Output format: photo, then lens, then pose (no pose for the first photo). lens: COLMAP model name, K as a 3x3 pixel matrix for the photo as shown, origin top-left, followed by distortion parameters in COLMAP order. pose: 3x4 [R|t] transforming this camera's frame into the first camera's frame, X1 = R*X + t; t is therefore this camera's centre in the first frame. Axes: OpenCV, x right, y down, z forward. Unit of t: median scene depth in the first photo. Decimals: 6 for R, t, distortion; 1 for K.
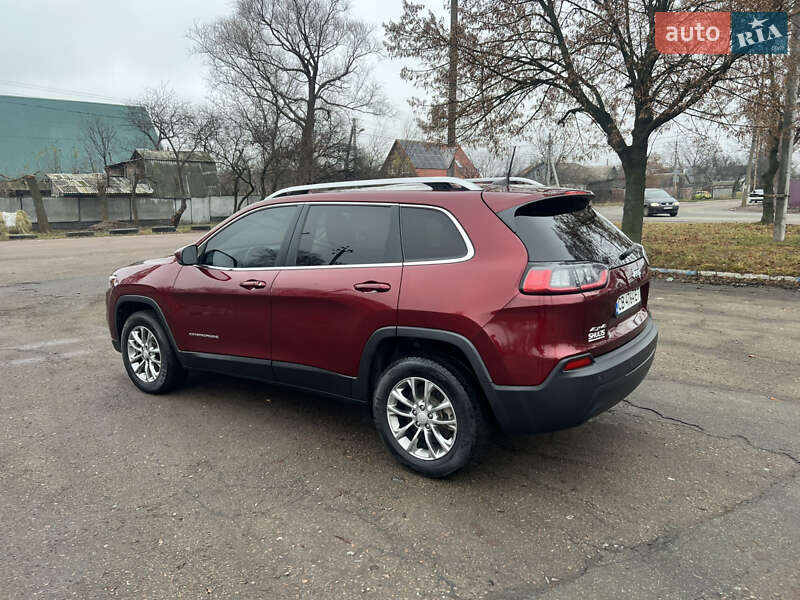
lens RADIAL K [[595.7, 0, 393.4], [0, 595.7, 302.7], [0, 0, 1]] dist [0.042939, -0.044410]
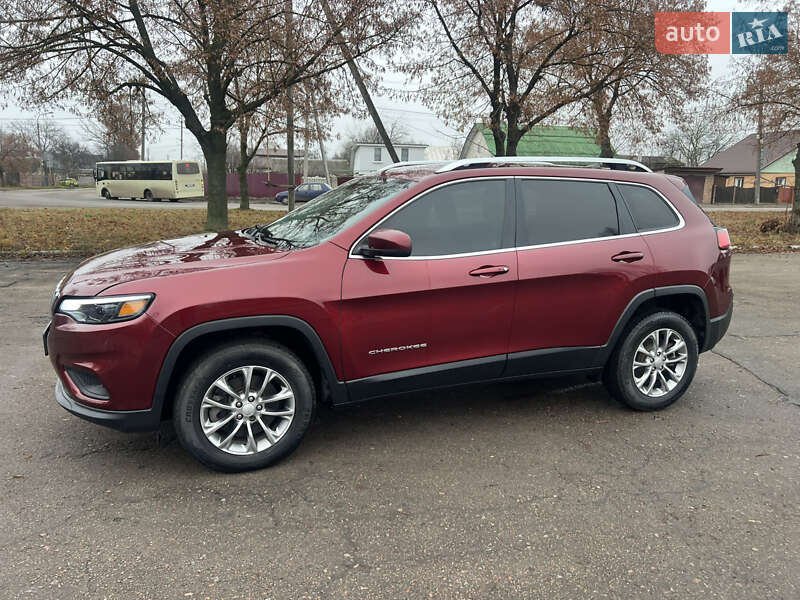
lens RADIAL K [[595.7, 0, 395.0], [0, 595.7, 304.6], [0, 0, 1]] dist [0.042939, -0.044410]
pose [[0.542023, -0.133557, 0.829683, -1.180454], [0.115476, 0.989762, 0.083886, -0.080832], [-0.832392, 0.050340, 0.551897, 0.744257]]
